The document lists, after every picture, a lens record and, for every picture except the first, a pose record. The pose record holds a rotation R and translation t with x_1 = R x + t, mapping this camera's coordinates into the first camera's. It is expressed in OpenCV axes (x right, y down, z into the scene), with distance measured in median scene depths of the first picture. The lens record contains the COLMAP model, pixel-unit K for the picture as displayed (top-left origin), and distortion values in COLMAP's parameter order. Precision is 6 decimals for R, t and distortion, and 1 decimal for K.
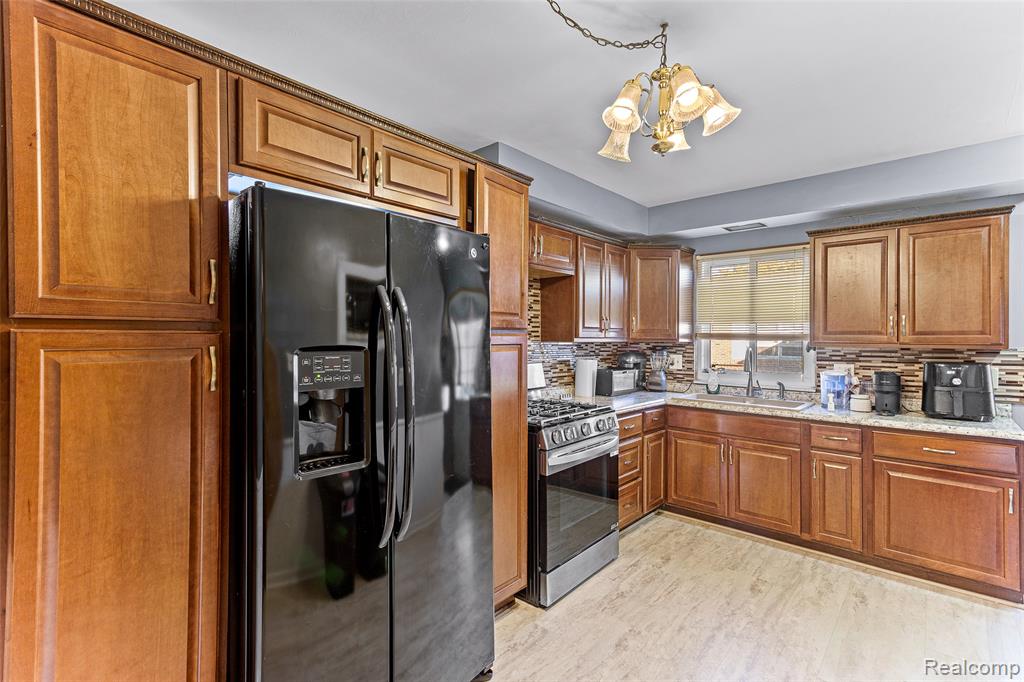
lens RADIAL K [[474.5, 0, 513.2], [0, 474.5, 325.6], [0, 0, 1]] dist [0.003728, 0.000480]
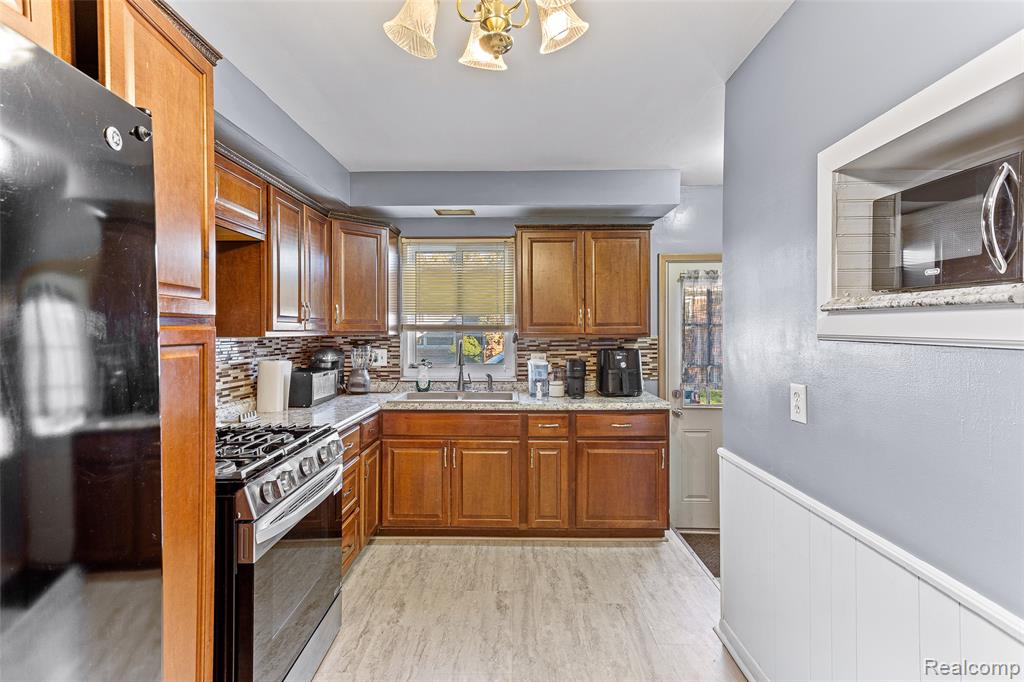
lens RADIAL K [[474.5, 0, 513.2], [0, 474.5, 325.6], [0, 0, 1]] dist [0.003728, 0.000480]
pose [[0.757485, -0.000995, 0.652852, -0.051972], [-0.010317, 0.999856, 0.013494, 0.004702], [-0.652771, -0.016957, 0.757365, 0.244219]]
